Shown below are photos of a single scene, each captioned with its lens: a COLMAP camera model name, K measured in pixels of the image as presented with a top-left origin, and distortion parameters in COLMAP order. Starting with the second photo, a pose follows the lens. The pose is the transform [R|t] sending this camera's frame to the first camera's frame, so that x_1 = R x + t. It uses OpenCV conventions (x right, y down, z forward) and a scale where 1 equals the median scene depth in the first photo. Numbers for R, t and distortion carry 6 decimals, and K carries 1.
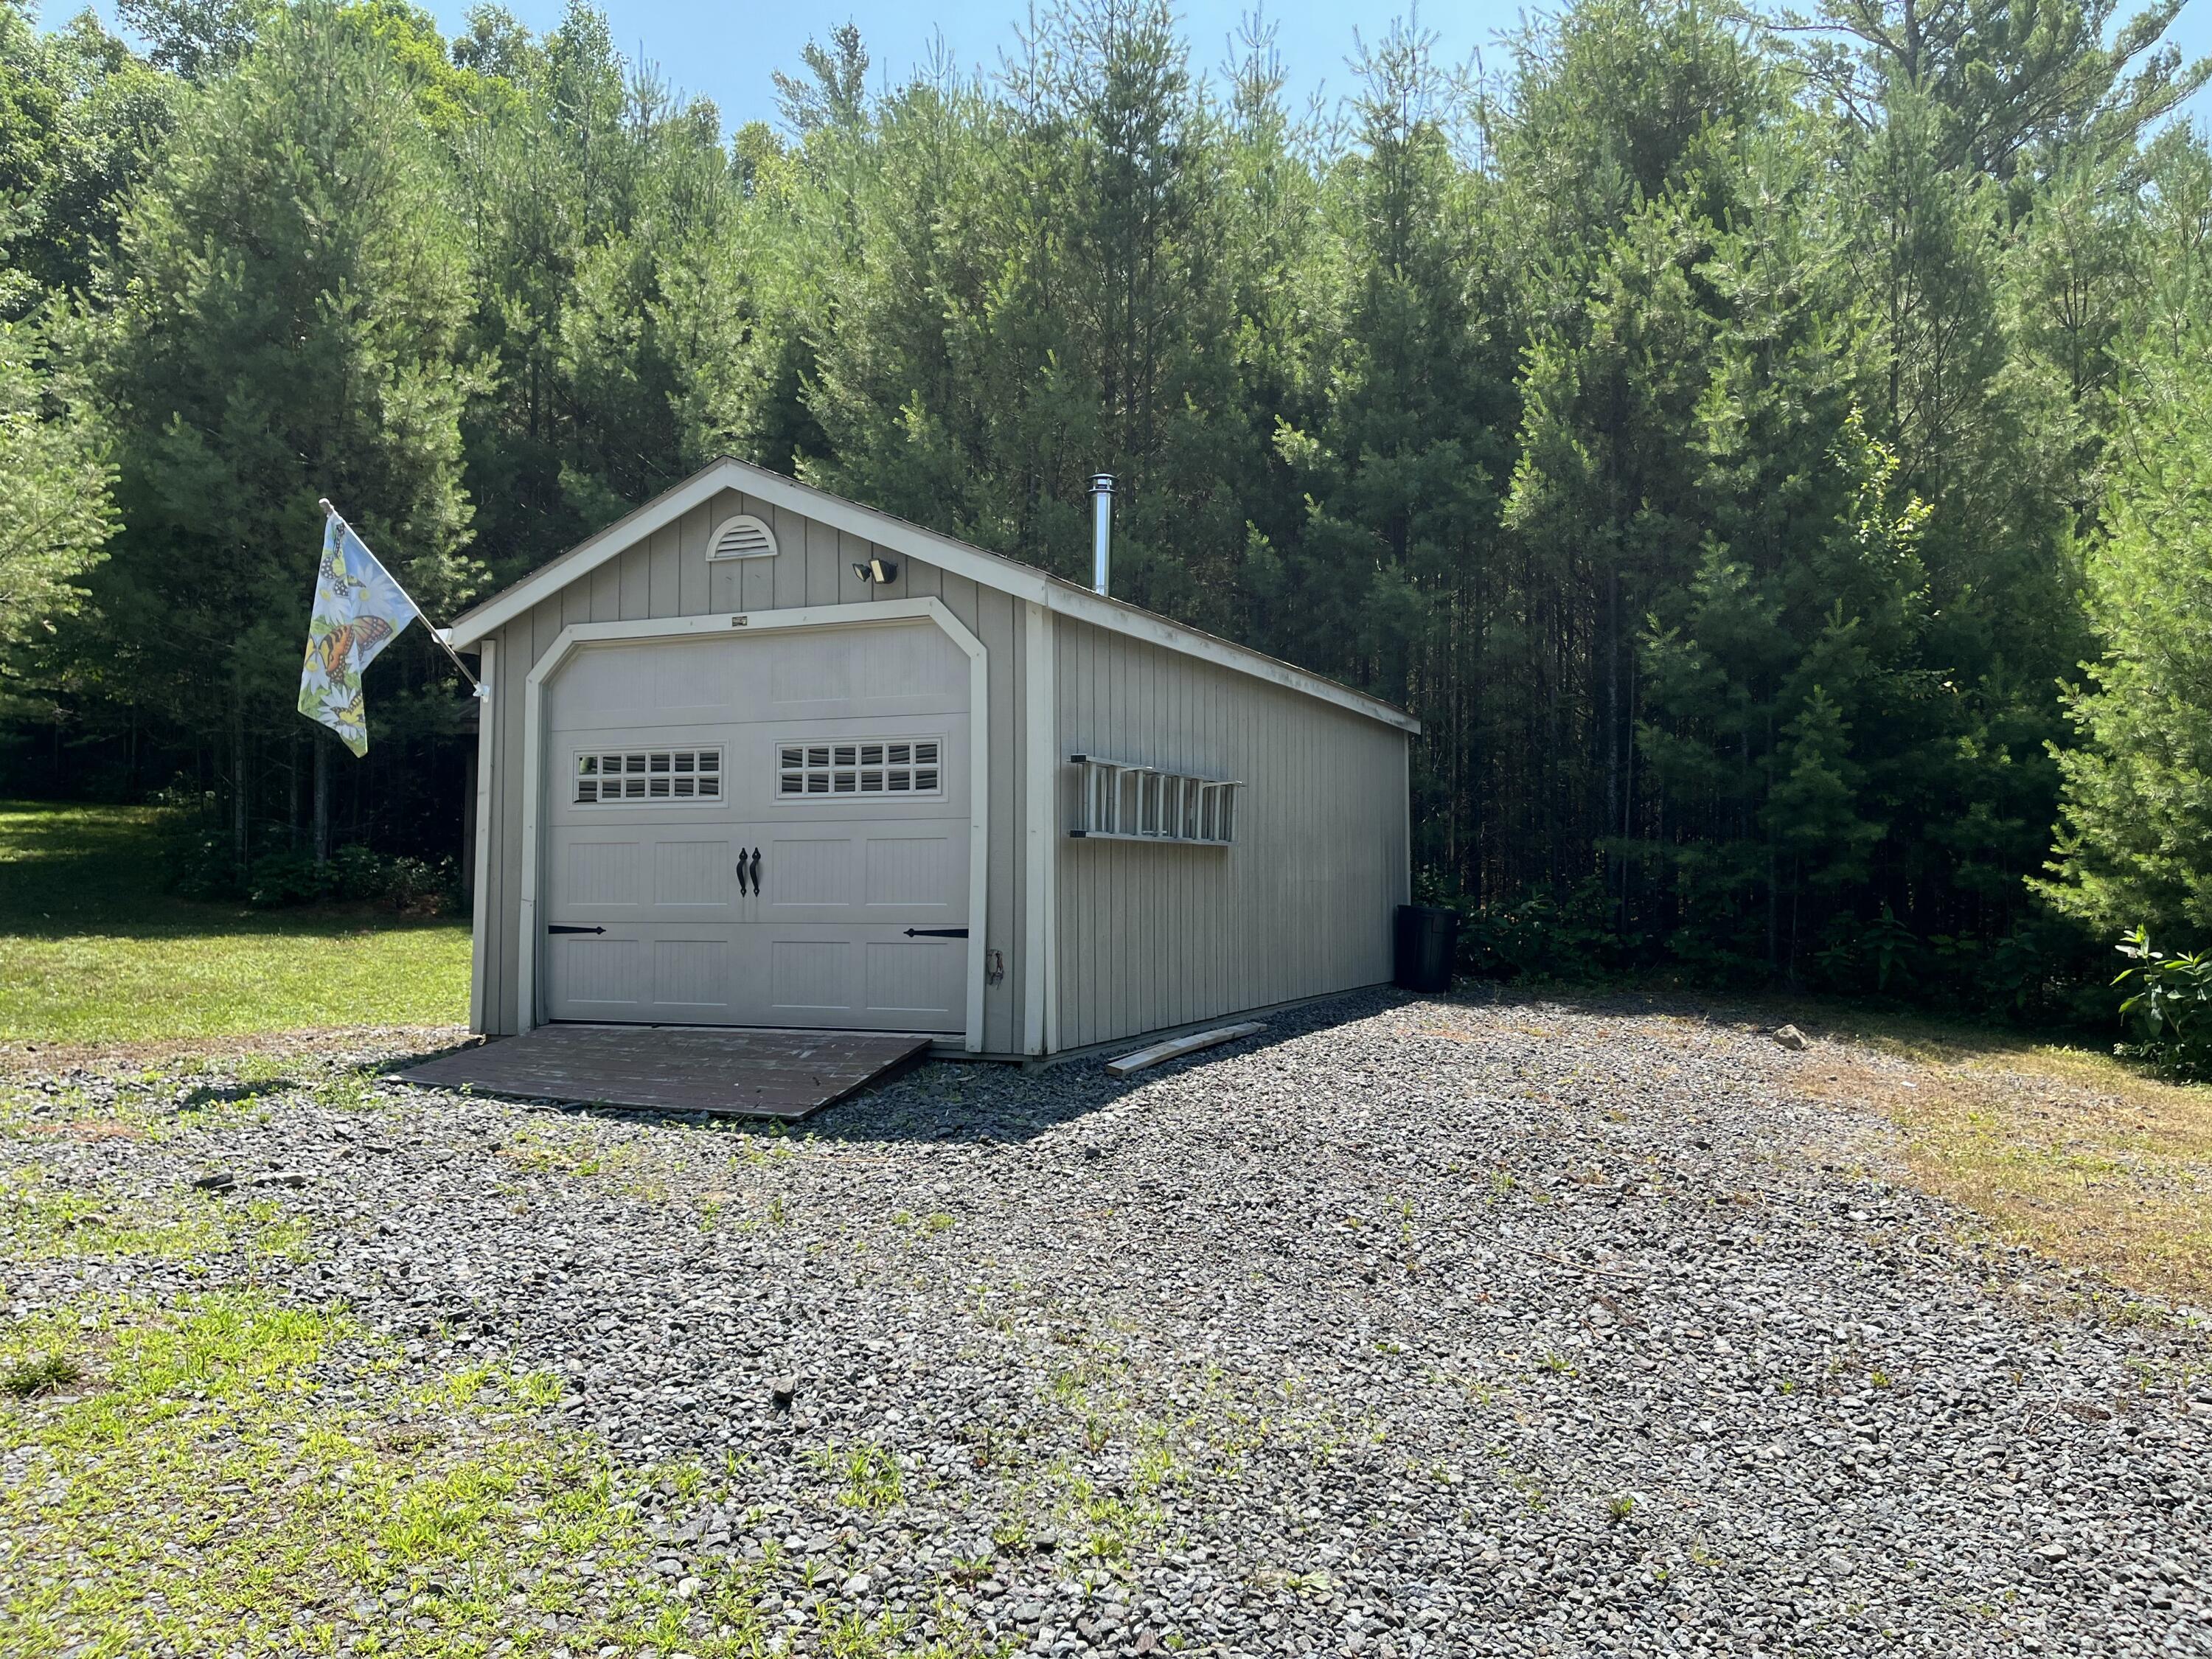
lens RADIAL K [[1666.1, 0, 1136.2], [0, 1666.1, 816.6], [0, 0, 1]] dist [0.076459, -0.097437]
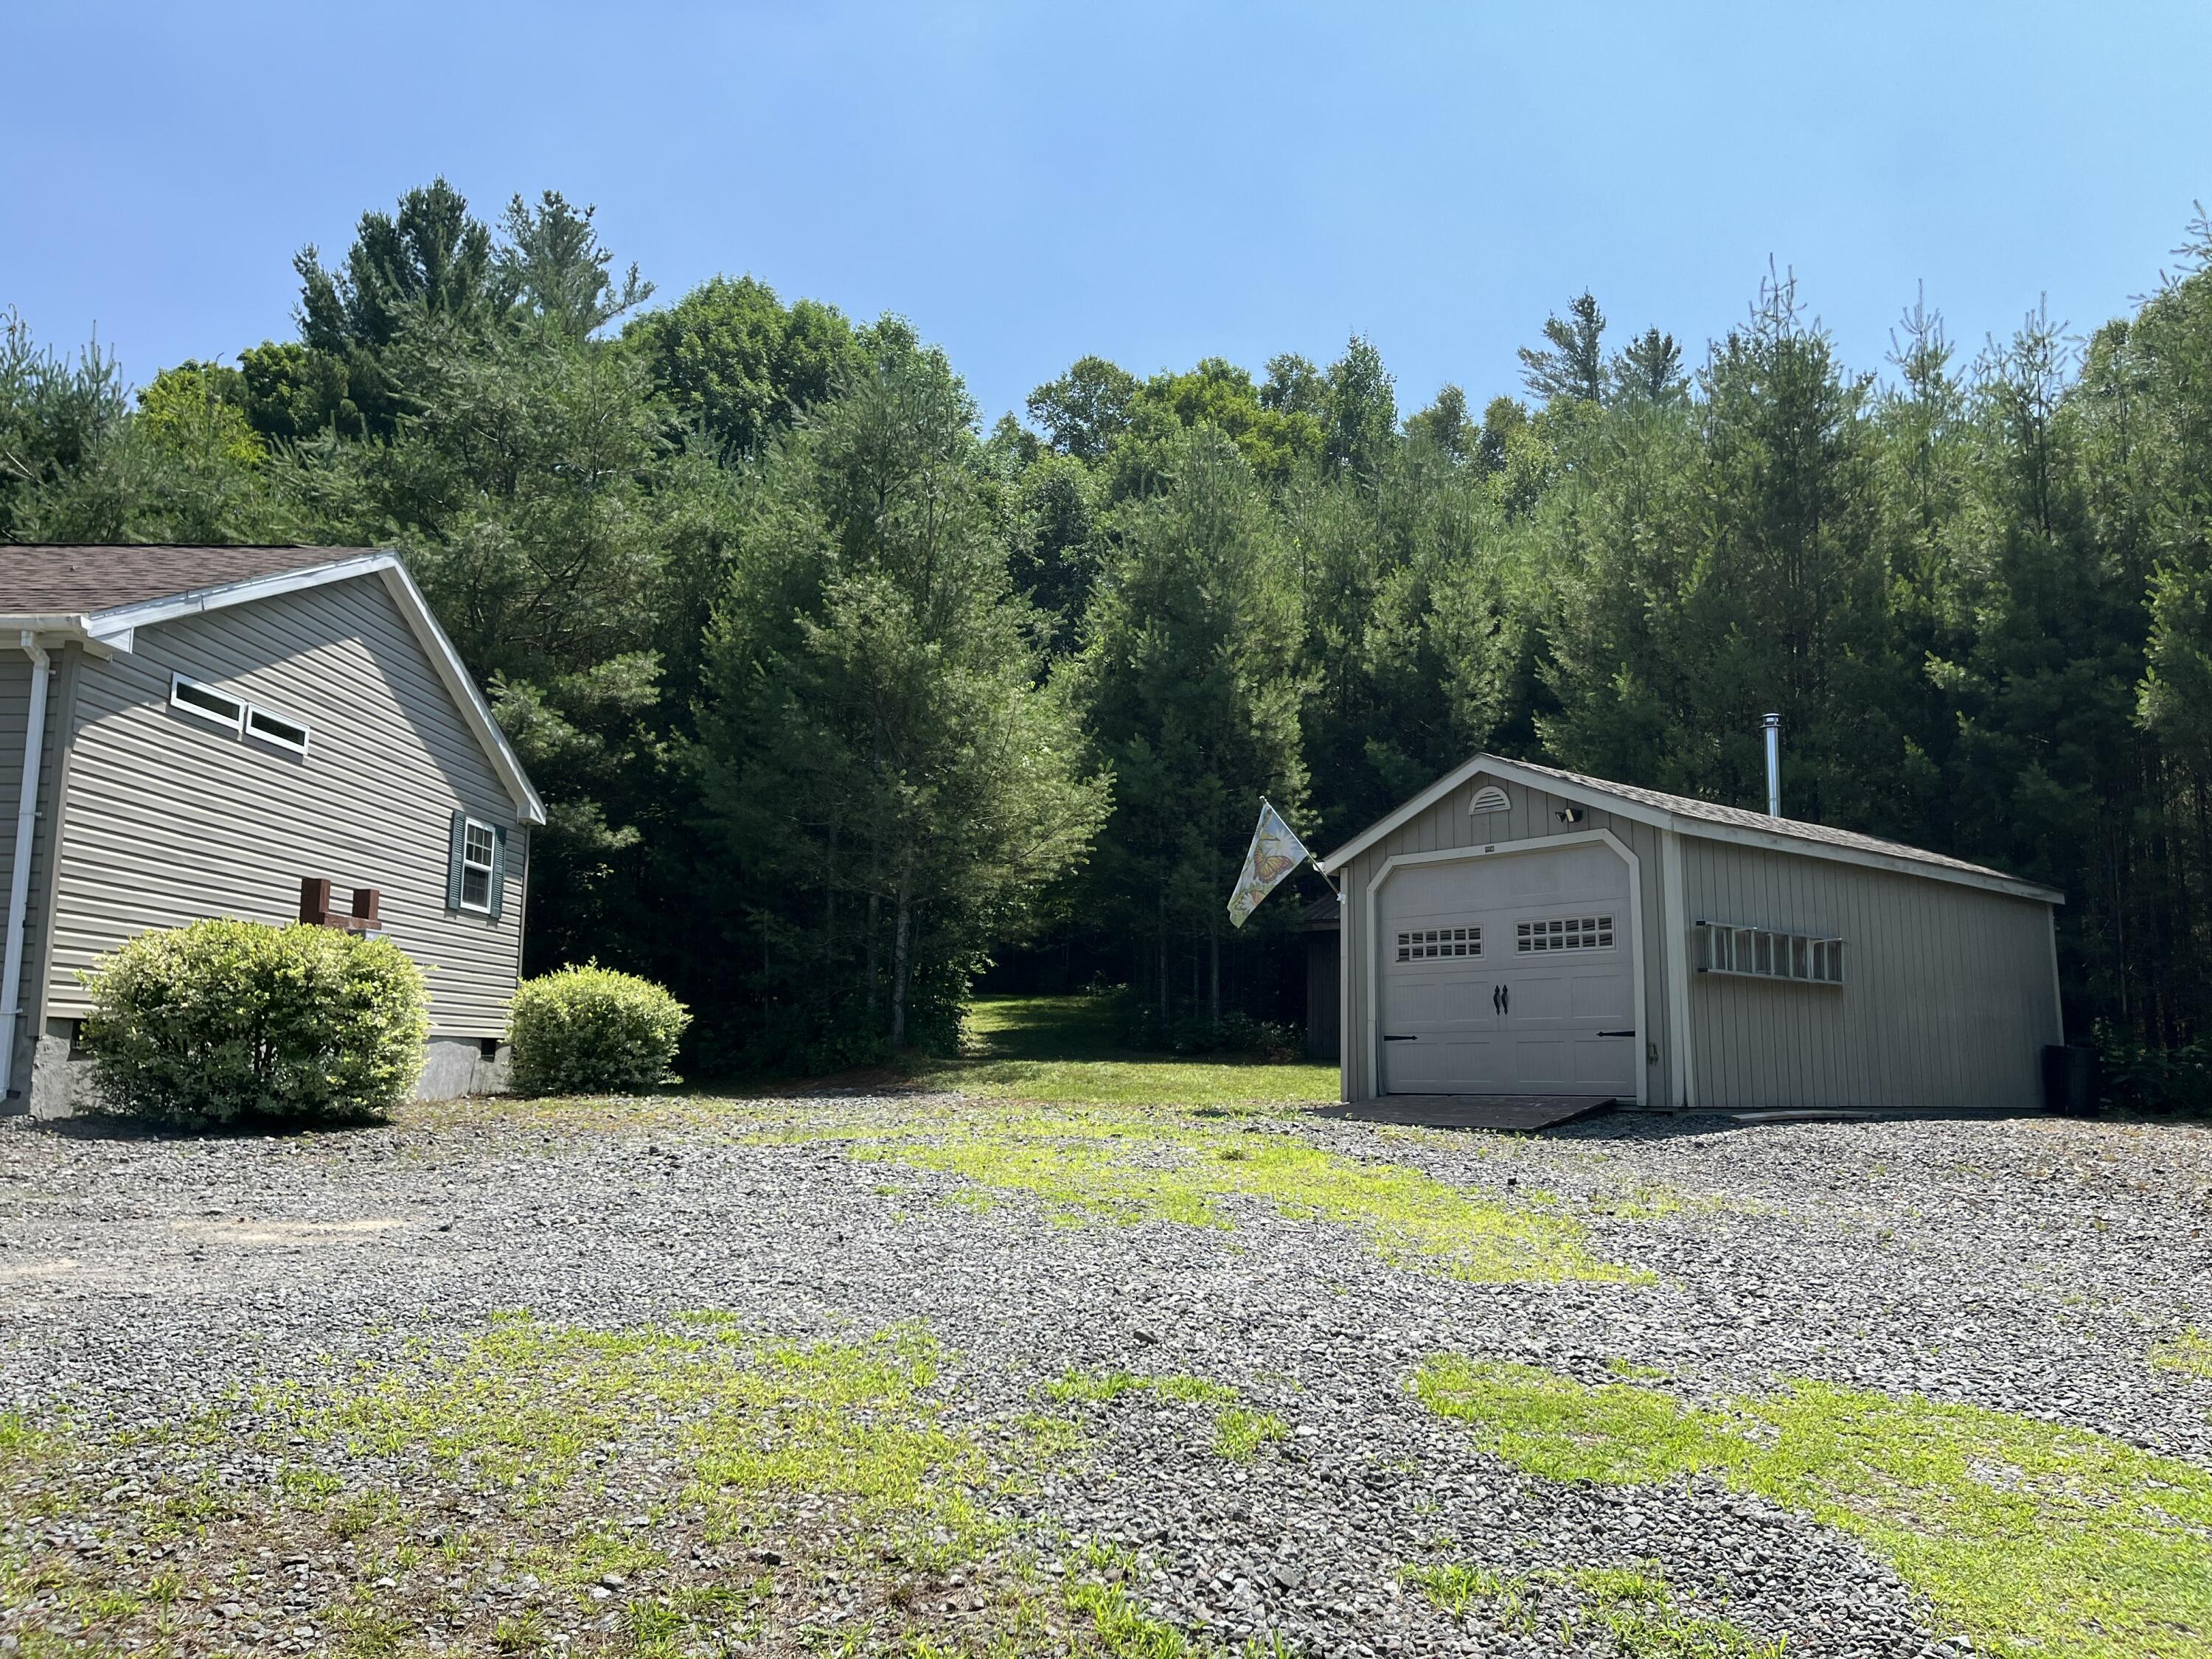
lens RADIAL K [[1666.1, 0, 1116.2], [0, 1666.1, 828.2], [0, 0, 1]] dist [0.076459, -0.097437]
pose [[0.893873, -0.060667, -0.444197, 0.094374], [0.008823, 0.992990, -0.117866, 0.030603], [0.448234, 0.101438, 0.888142, -0.356806]]
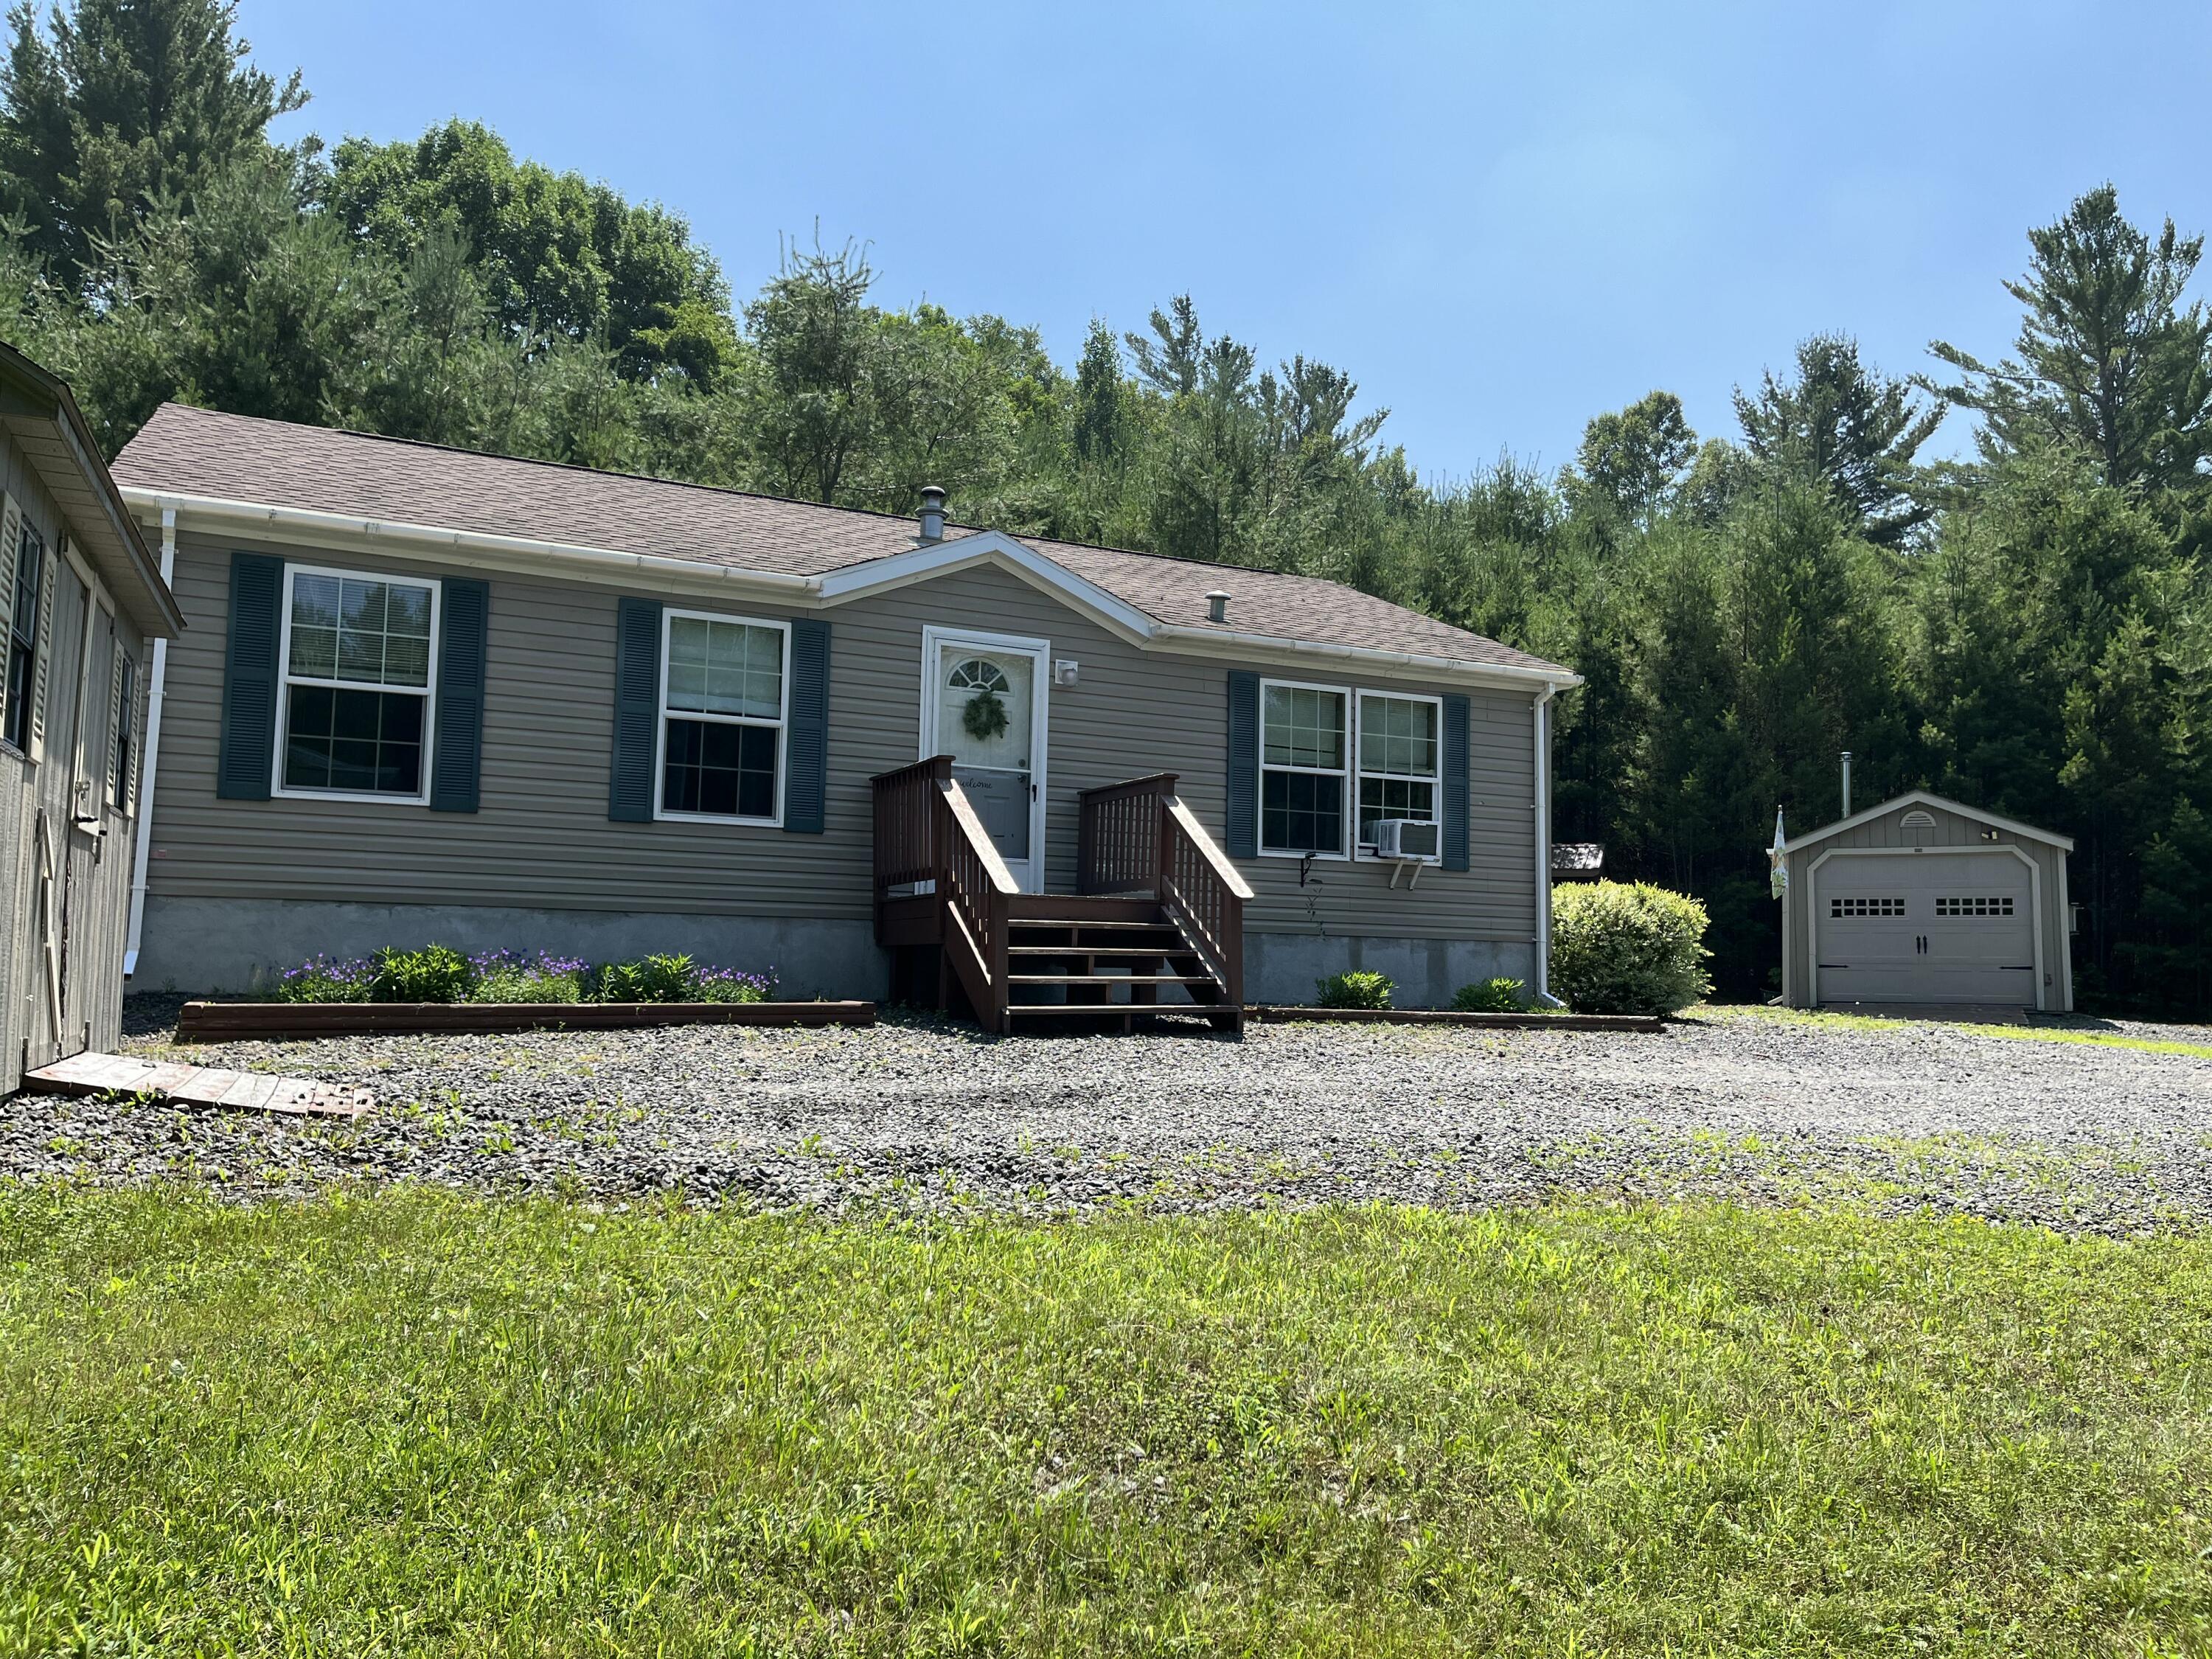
lens RADIAL K [[1666.1, 0, 1115.2], [0, 1666.1, 841.1], [0, 0, 1]] dist [0.076459, -0.097437]
pose [[0.999730, 0.017845, -0.014859, -0.796818], [-0.018630, 0.998339, -0.054511, 0.021033], [0.013861, 0.054773, 0.998403, -0.916863]]
